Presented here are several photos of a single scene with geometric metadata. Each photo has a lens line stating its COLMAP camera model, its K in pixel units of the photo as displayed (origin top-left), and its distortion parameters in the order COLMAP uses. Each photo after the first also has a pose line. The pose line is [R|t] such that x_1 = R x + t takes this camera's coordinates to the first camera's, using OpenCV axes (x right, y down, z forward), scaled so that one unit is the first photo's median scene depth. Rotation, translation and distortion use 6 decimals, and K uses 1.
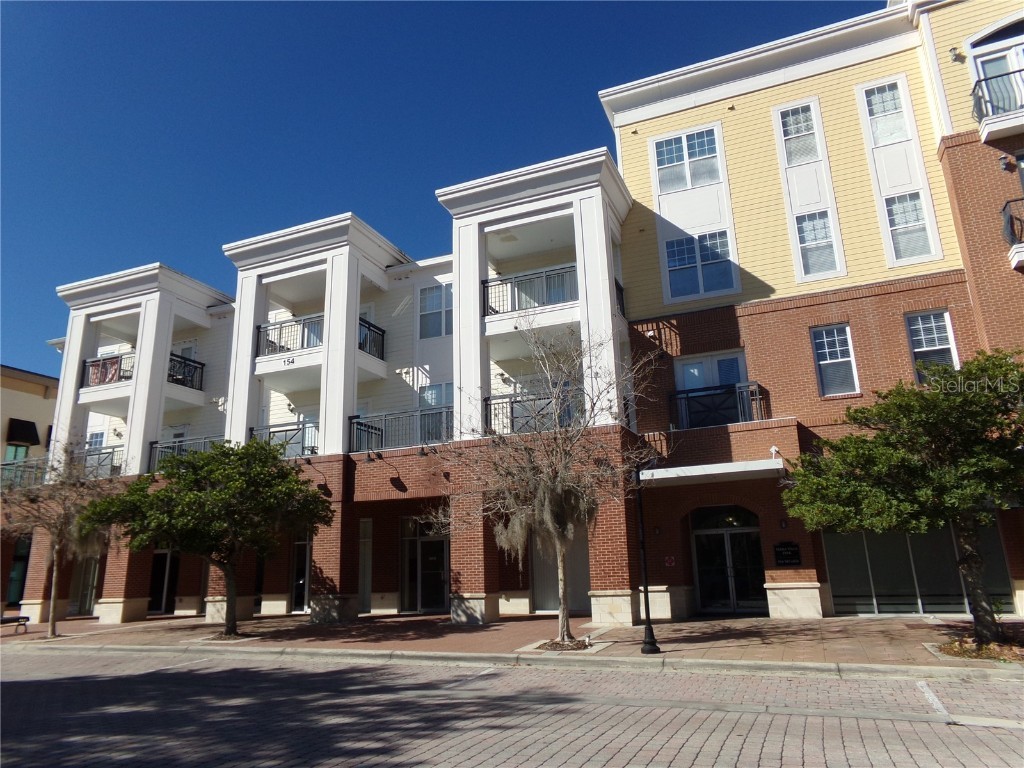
lens RADIAL K [[764.6, 0, 455.0], [0, 764.6, 345.5], [0, 0, 1]] dist [-0.103056, 0.196366]
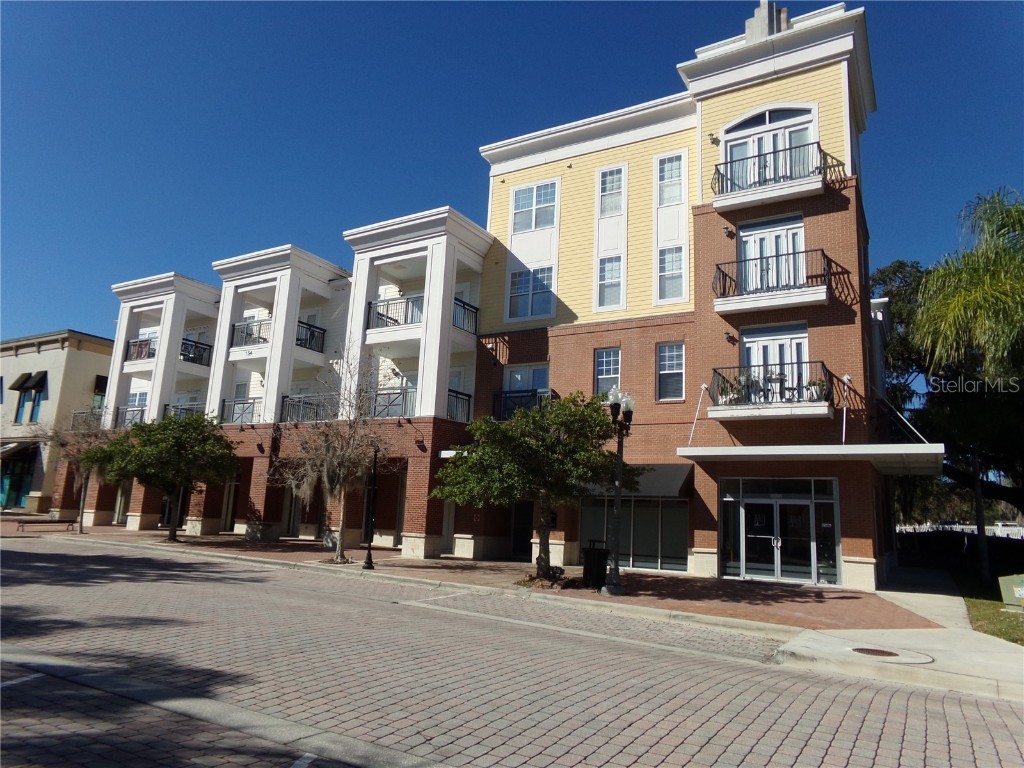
lens RADIAL K [[705.2, 0, 506.7], [0, 705.2, 384.8], [0, 0, 1]] dist [-0.111851, 0.189554]
pose [[0.989834, 0.055960, -0.130756, 0.422338], [-0.043183, 0.994191, 0.098587, -0.065146], [0.135513, -0.091938, 0.986501, -0.174541]]
